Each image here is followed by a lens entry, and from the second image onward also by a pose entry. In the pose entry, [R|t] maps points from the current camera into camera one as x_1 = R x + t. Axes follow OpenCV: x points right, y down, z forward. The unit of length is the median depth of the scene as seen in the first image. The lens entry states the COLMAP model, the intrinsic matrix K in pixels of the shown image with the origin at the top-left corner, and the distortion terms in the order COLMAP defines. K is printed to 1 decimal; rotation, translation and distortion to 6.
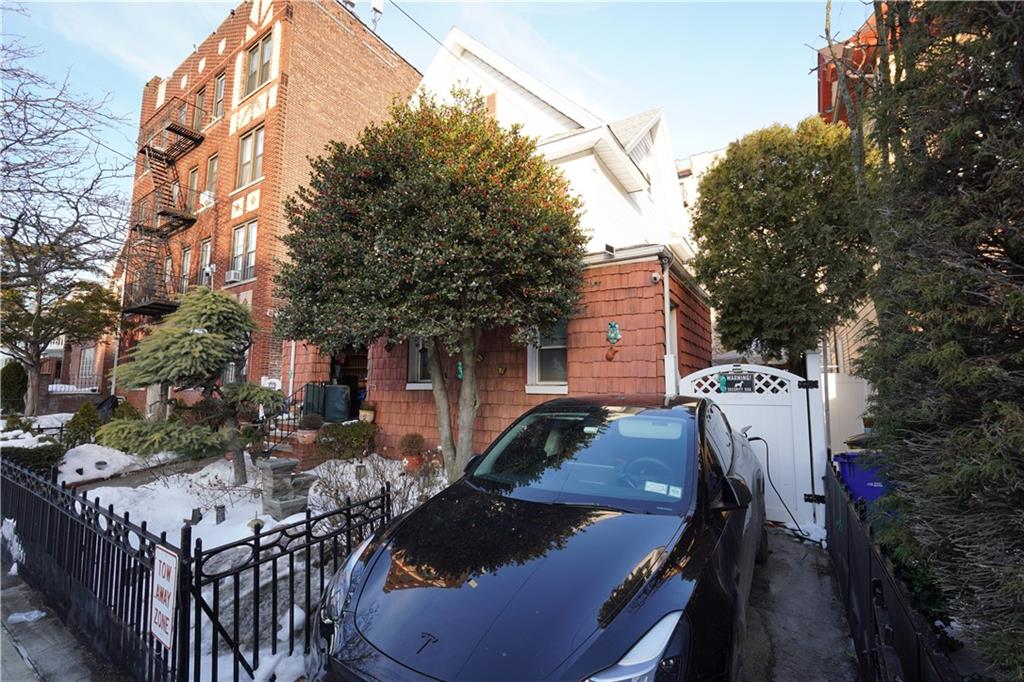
lens RADIAL K [[427.9, 0, 509.9], [0, 427.9, 346.8], [0, 0, 1]] dist [0.000215, -0.000002]
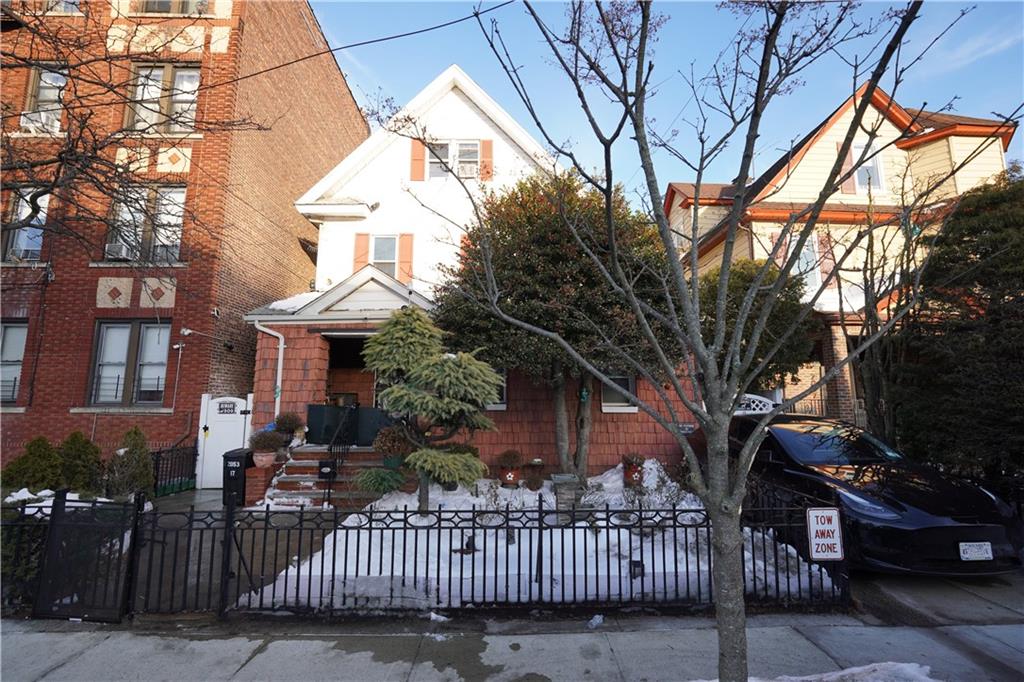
lens RADIAL K [[427.9, 0, 509.9], [0, 427.9, 346.8], [0, 0, 1]] dist [0.000215, -0.000002]
pose [[0.831654, 0.073129, 0.550458, -0.601210], [-0.050889, 0.997156, -0.055589, -0.000116], [-0.552958, 0.018218, 0.833010, 0.065754]]
